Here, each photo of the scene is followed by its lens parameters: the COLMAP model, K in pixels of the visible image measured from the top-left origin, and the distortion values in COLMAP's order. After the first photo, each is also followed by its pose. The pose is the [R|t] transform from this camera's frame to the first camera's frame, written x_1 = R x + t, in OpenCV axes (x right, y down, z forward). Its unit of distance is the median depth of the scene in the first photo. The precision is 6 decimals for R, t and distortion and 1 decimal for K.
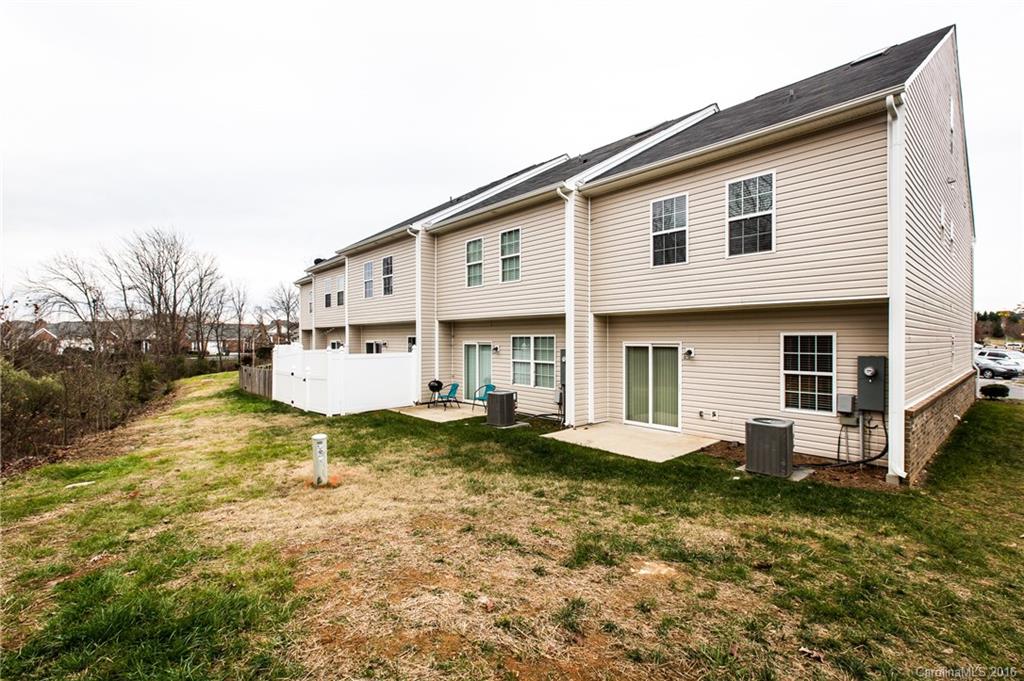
lens RADIAL K [[464.7, 0, 513.7], [0, 464.7, 340.4], [0, 0, 1]] dist [0.001507, 0.000052]
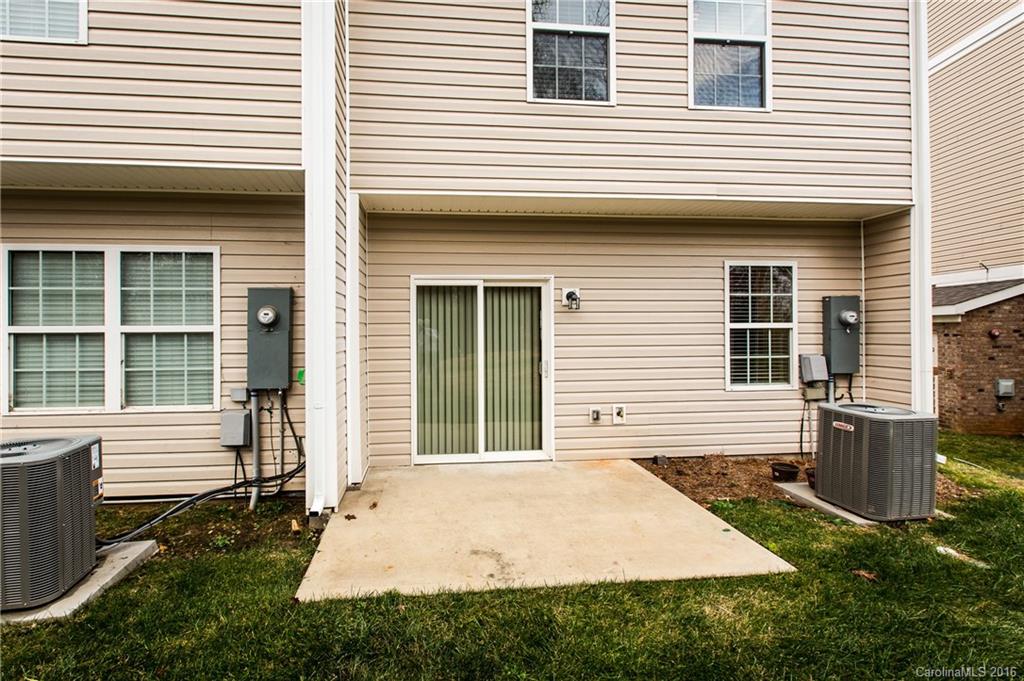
lens RADIAL K [[519.2, 0, 543.1], [0, 519.2, 318.9], [0, 0, 1]] dist [0.001843, 0.000591]
pose [[0.583467, 0.002678, 0.812132, -0.097275], [0.007821, 0.999930, -0.008916, 0.056047], [-0.812099, 0.011554, 0.583405, 0.712060]]
